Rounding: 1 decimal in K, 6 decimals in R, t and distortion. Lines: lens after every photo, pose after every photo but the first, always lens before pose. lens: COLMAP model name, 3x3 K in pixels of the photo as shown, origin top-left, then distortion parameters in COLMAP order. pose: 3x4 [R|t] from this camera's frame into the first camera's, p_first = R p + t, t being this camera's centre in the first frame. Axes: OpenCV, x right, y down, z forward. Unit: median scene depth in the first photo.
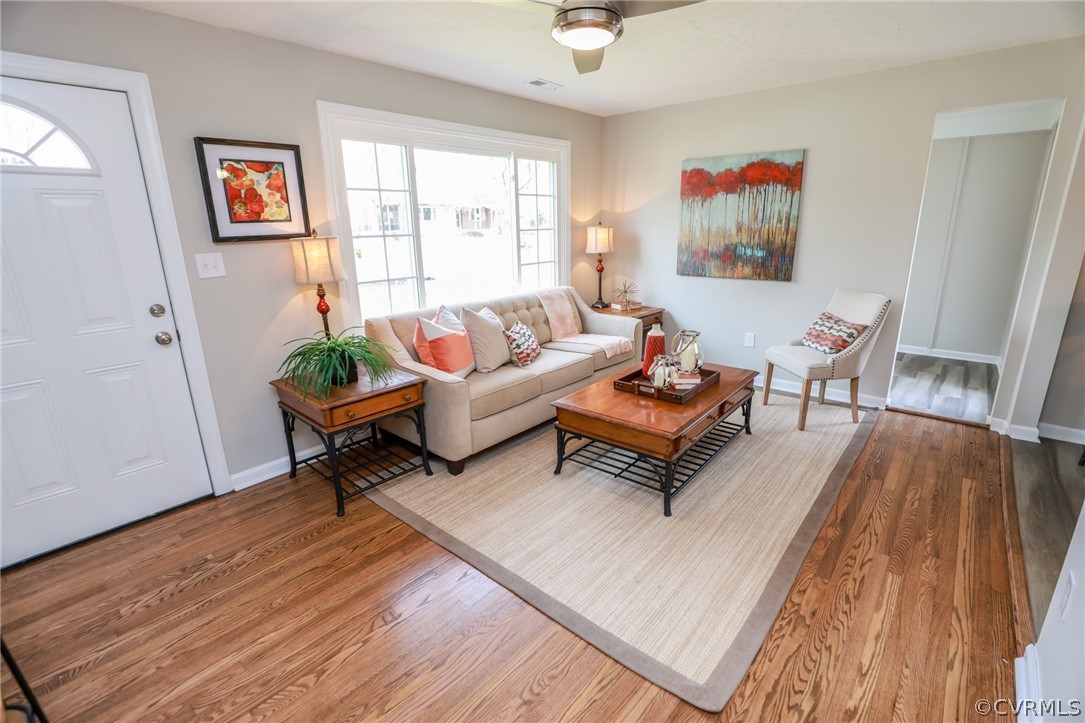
lens RADIAL K [[492.2, 0, 542.9], [0, 492.2, 363.6], [0, 0, 1]] dist [-0.029821, 0.002363]
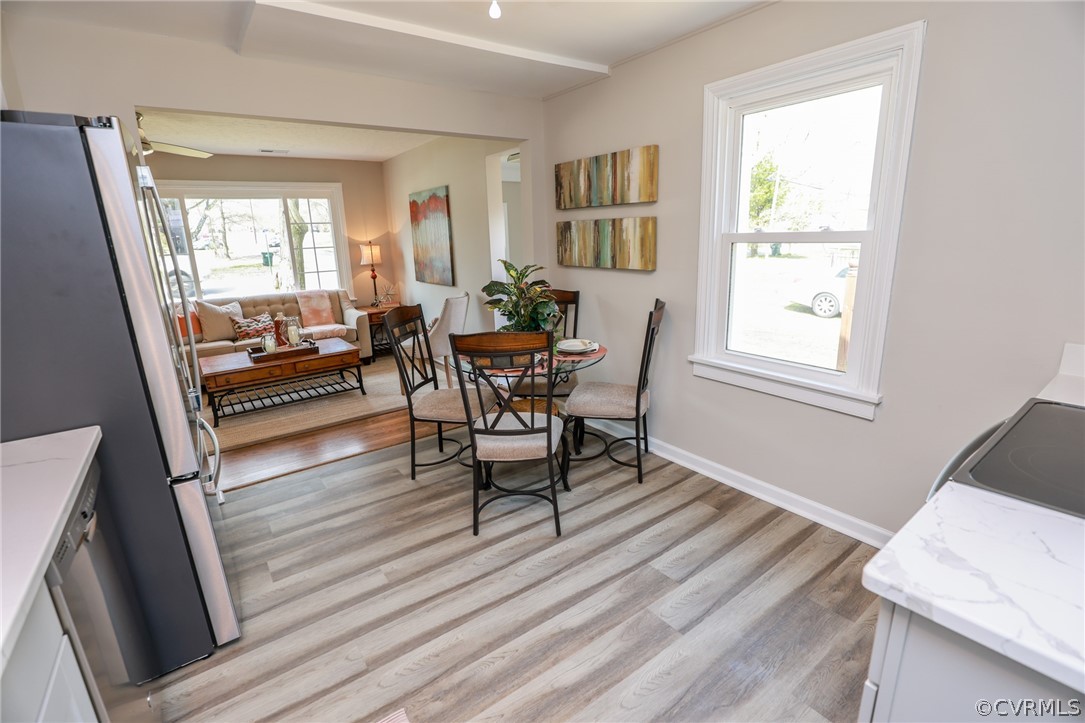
lens RADIAL K [[492.2, 0, 544.3], [0, 492.2, 360.3], [0, 0, 1]] dist [-0.029821, 0.002363]
pose [[0.973334, 0.047099, -0.224505, 0.981428], [-0.051824, 0.998541, -0.015196, 0.032683], [0.223462, 0.026425, 0.974354, -0.197524]]
